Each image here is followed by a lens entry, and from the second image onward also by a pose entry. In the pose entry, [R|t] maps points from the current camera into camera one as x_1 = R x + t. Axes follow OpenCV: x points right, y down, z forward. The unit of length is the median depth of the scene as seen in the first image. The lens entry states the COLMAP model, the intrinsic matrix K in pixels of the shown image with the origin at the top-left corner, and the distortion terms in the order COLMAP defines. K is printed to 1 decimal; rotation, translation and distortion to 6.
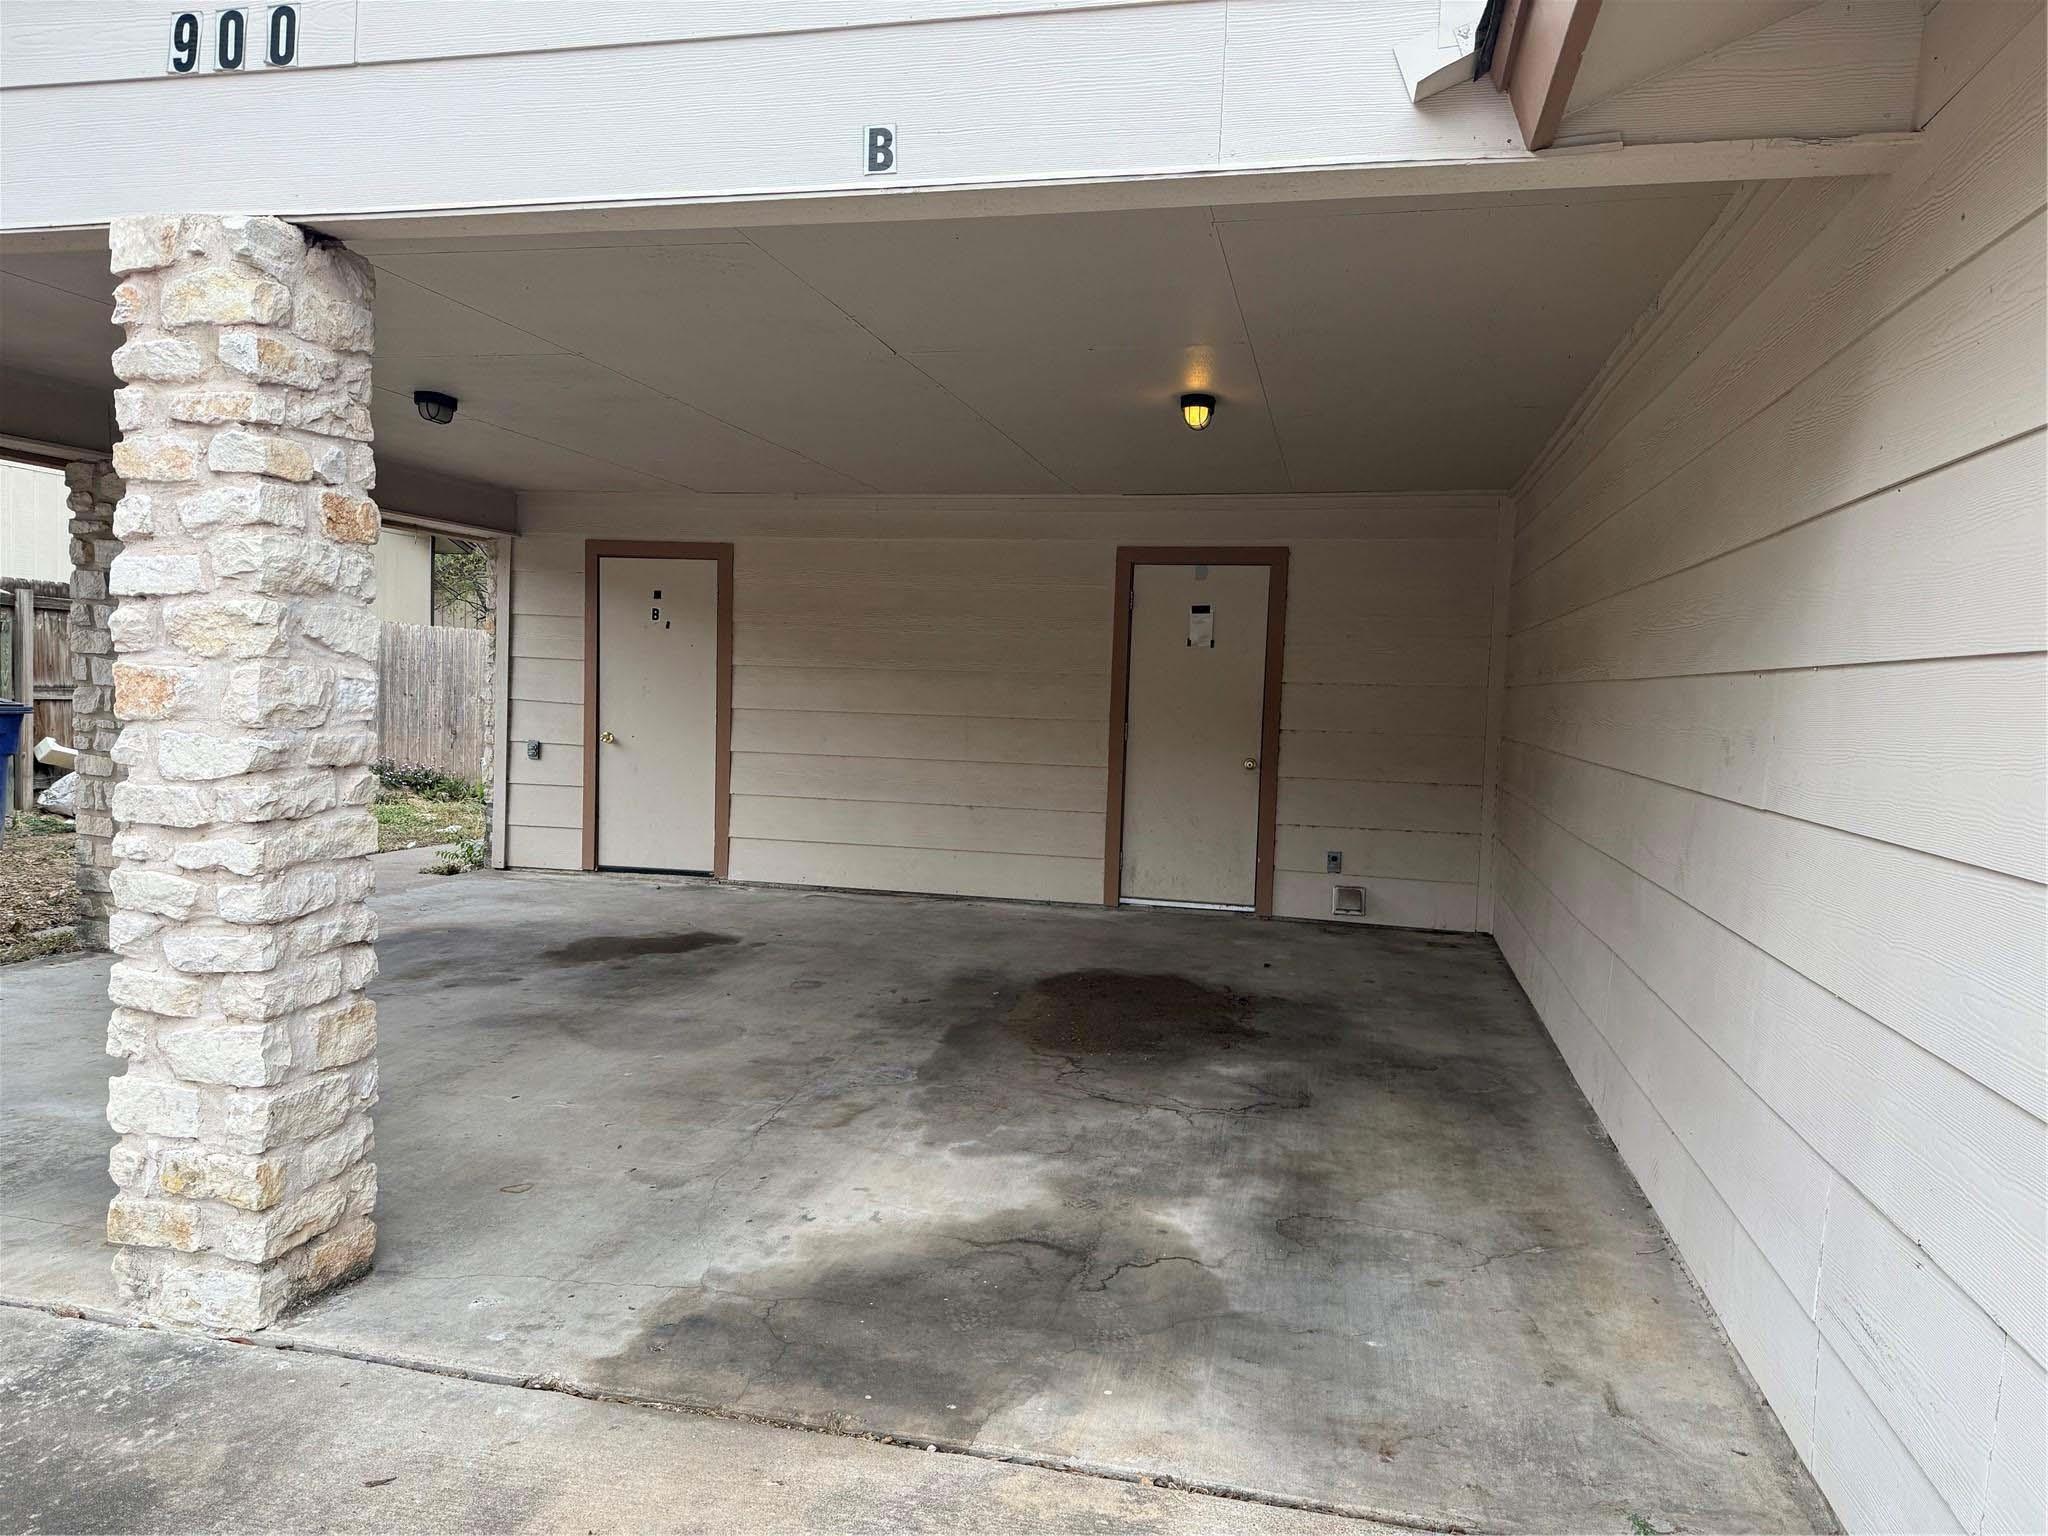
lens RADIAL K [[1427.3, 0, 1020.9], [0, 1427.3, 770.5], [0, 0, 1]] dist [-0.004395, -0.002708]
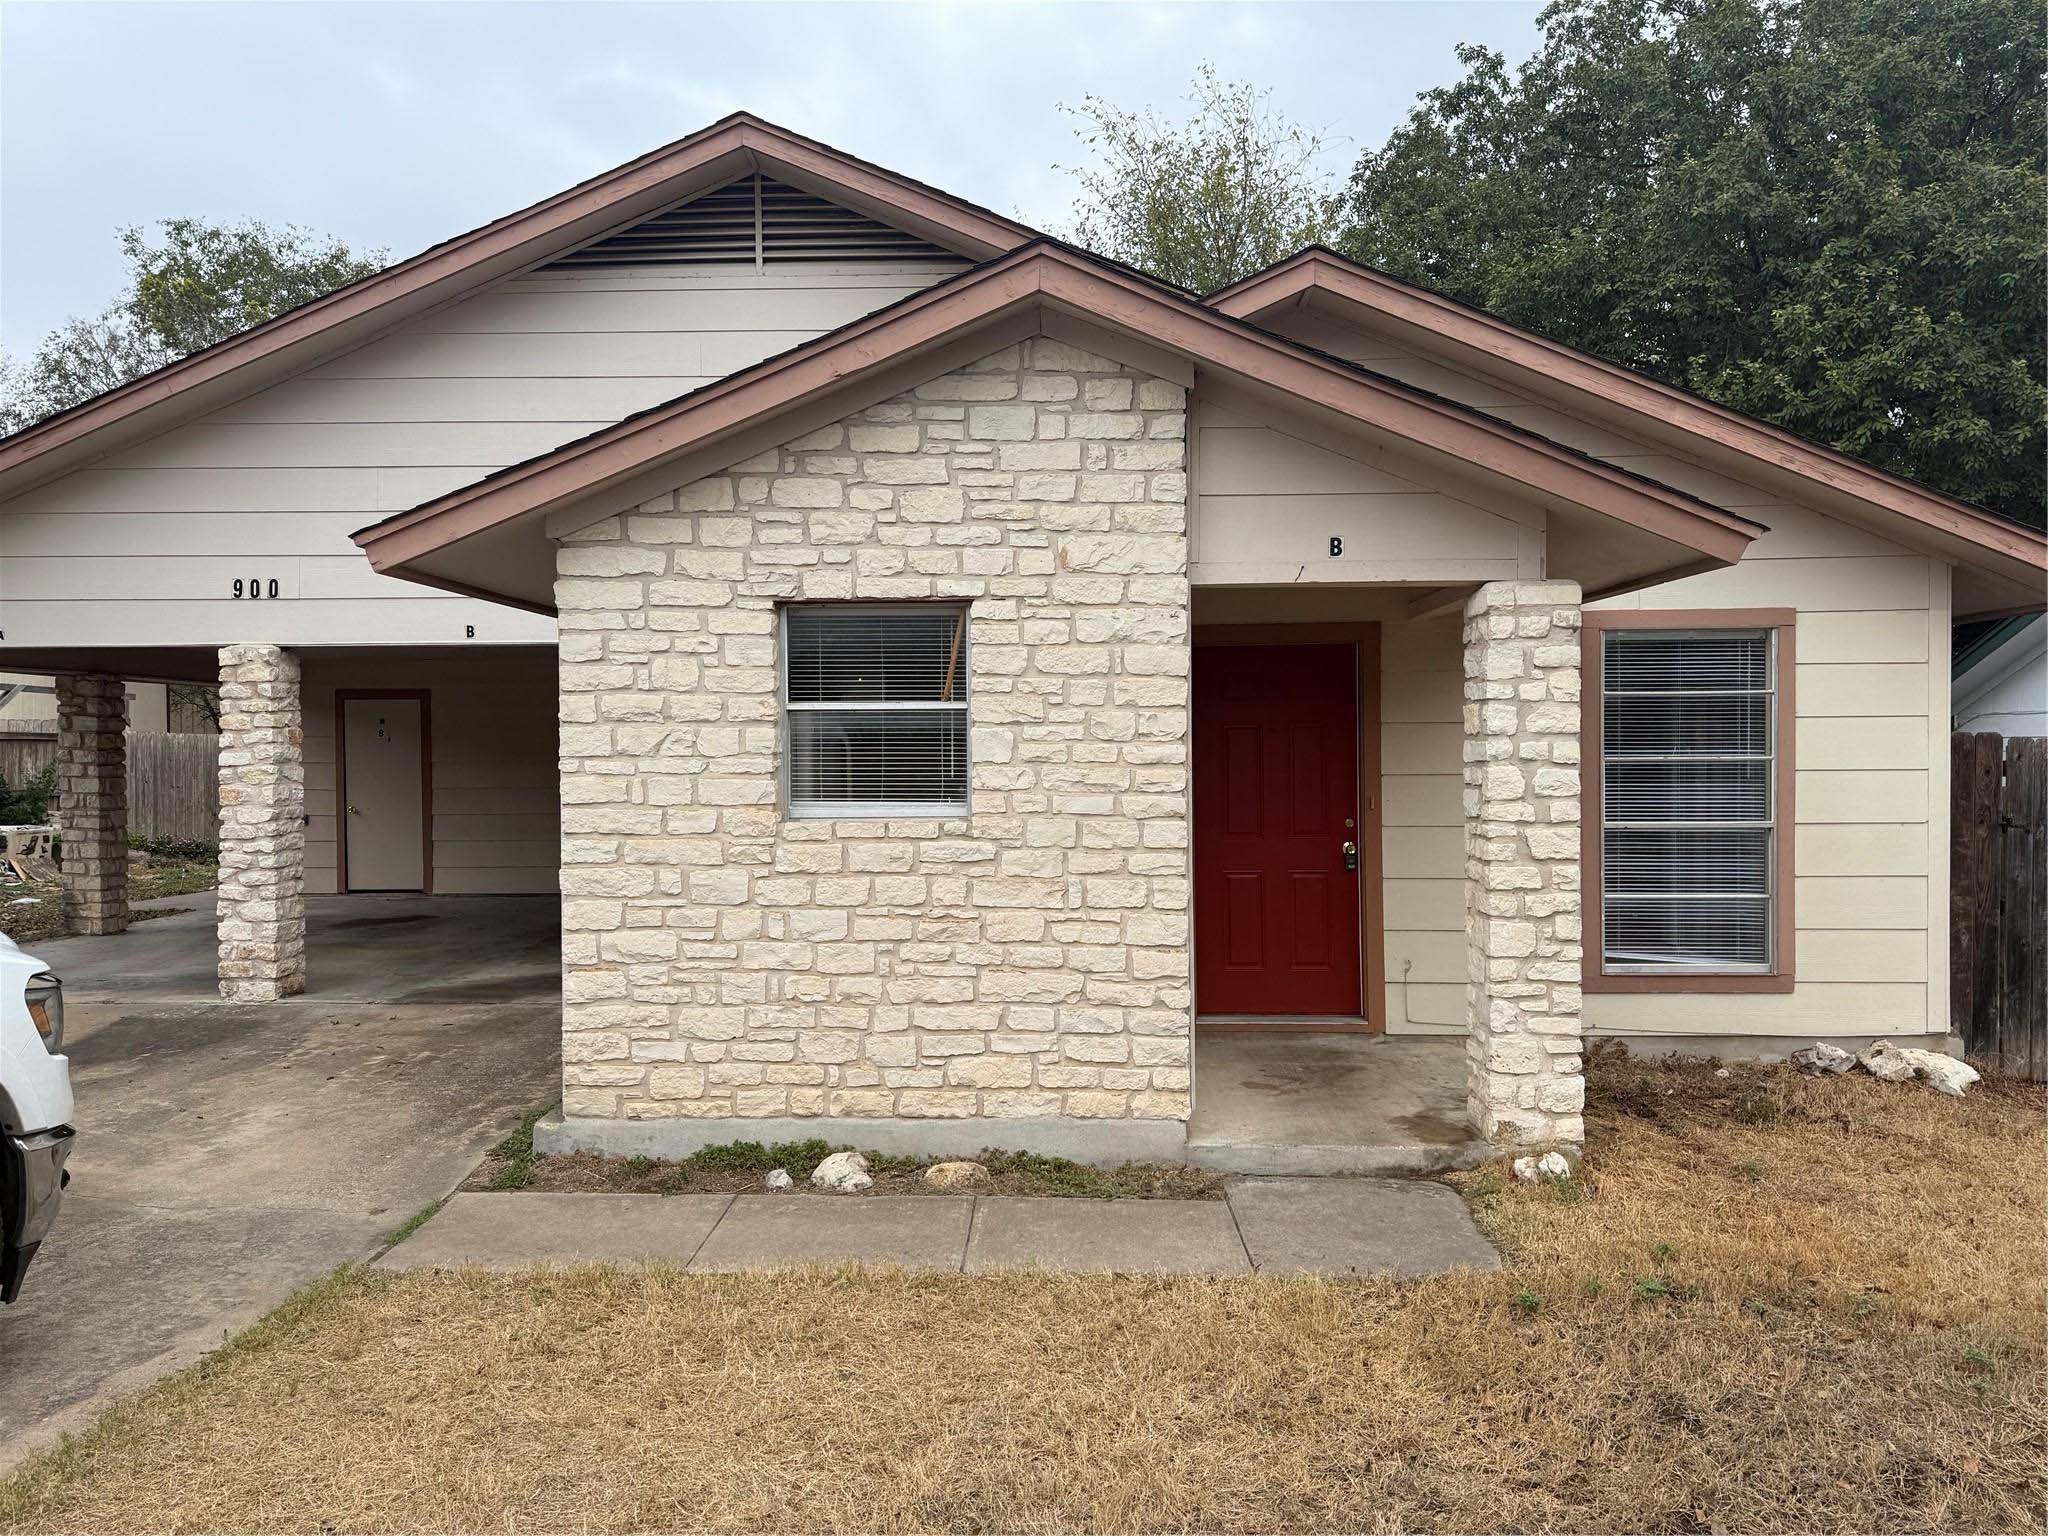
lens RADIAL K [[1427.3, 0, 1030.7], [0, 1427.3, 765.1], [0, 0, 1]] dist [-0.004395, -0.002708]
pose [[0.980168, -0.039581, 0.194176, 0.496357], [0.047812, 0.998138, -0.037885, 0.078040], [-0.192315, 0.046418, 0.980235, -2.383087]]
